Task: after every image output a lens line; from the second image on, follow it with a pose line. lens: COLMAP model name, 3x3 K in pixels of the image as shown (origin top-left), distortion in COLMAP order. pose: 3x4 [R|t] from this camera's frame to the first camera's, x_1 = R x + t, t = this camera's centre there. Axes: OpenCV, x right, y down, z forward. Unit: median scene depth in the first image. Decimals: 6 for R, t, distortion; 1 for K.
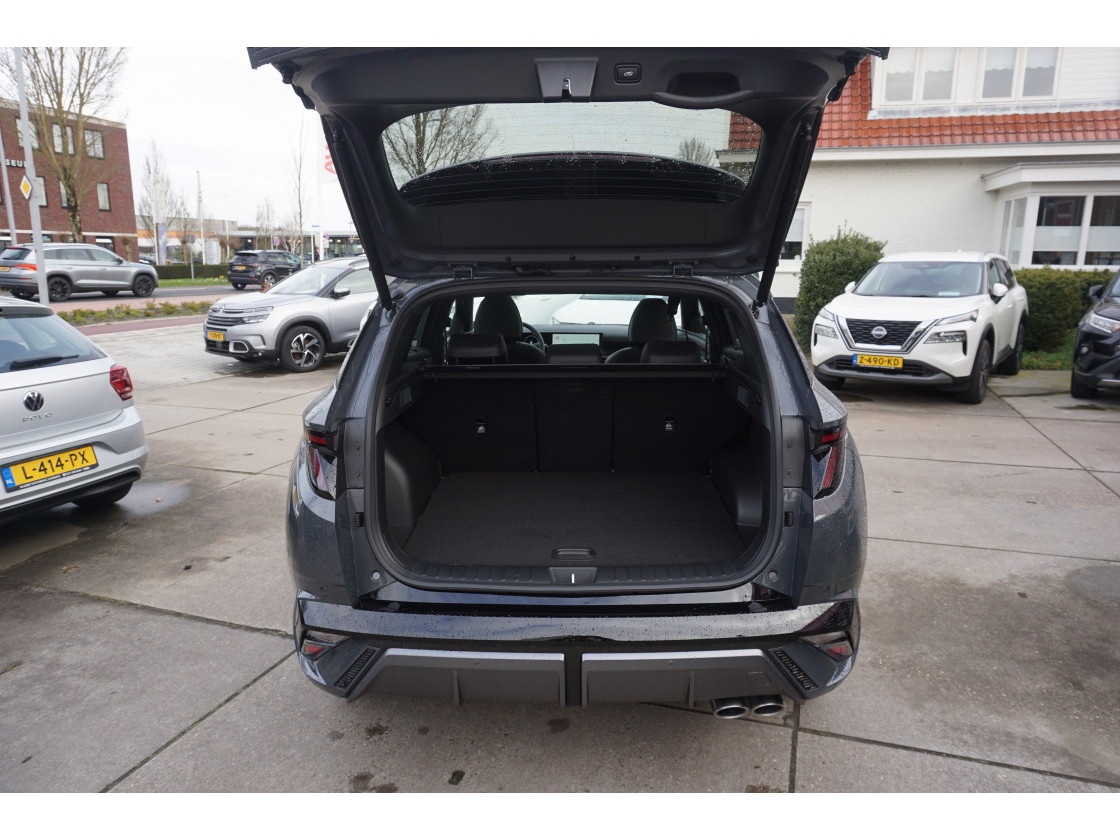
lens RADIAL K [[735.5, 0, 559.3], [0, 735.5, 418.1], [0, 0, 1]] dist [-0.023436, 0.005537]
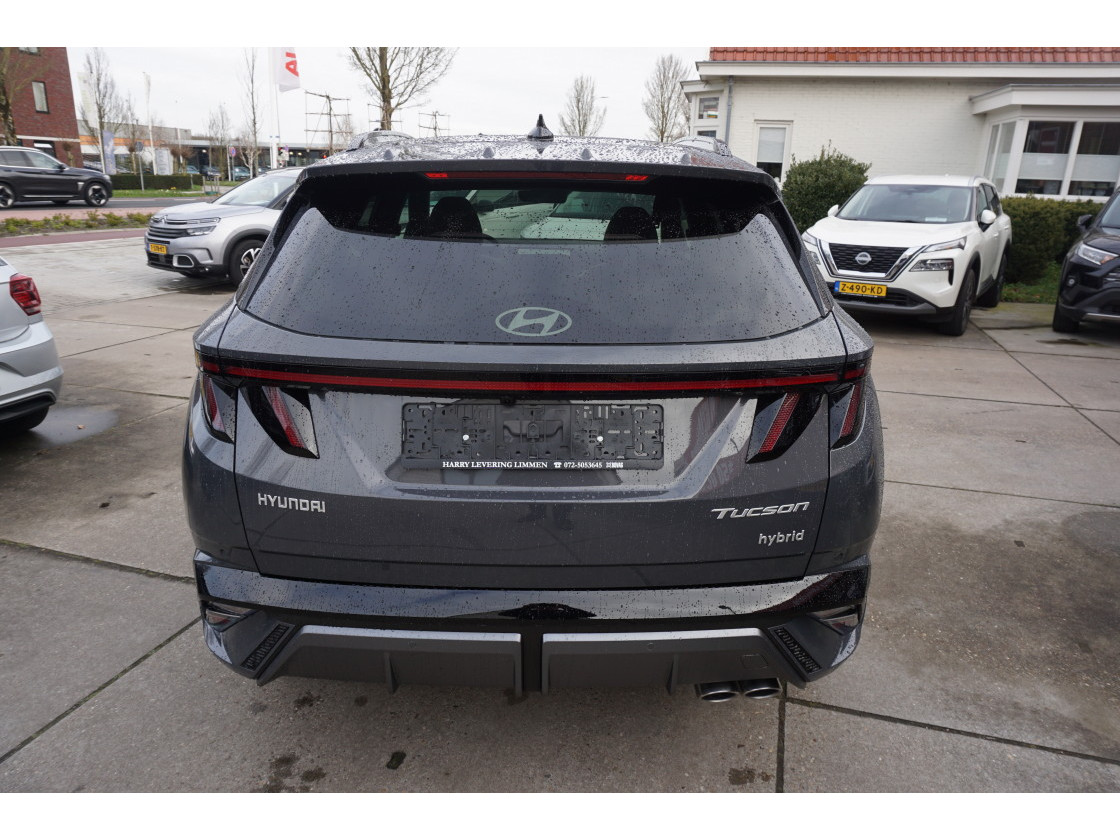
lens RADIAL K [[735.5, 0, 553.5], [0, 735.5, 412.3], [0, 0, 1]] dist [-0.023436, 0.005537]
pose [[0.999226, 0.013417, 0.036976, 0.004057], [-0.016818, 0.995498, 0.093280, -0.000328], [-0.035558, -0.093829, 0.994953, 0.091950]]
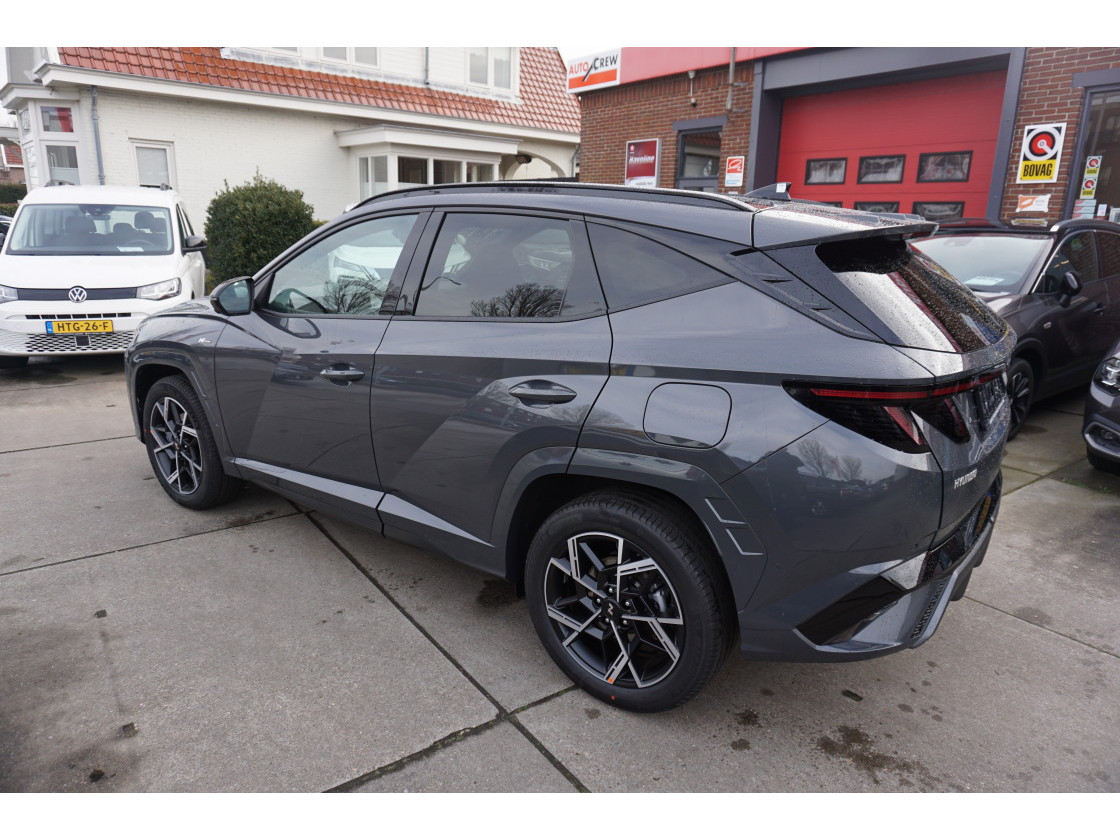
lens RADIAL K [[735.5, 0, 565.2], [0, 735.5, 423.2], [0, 0, 1]] dist [-0.023436, 0.005537]
pose [[0.568796, -0.203090, 0.797011, -0.612864], [0.146072, 0.978574, 0.145109, -0.063679], [-0.809404, 0.033884, 0.586274, 0.368624]]
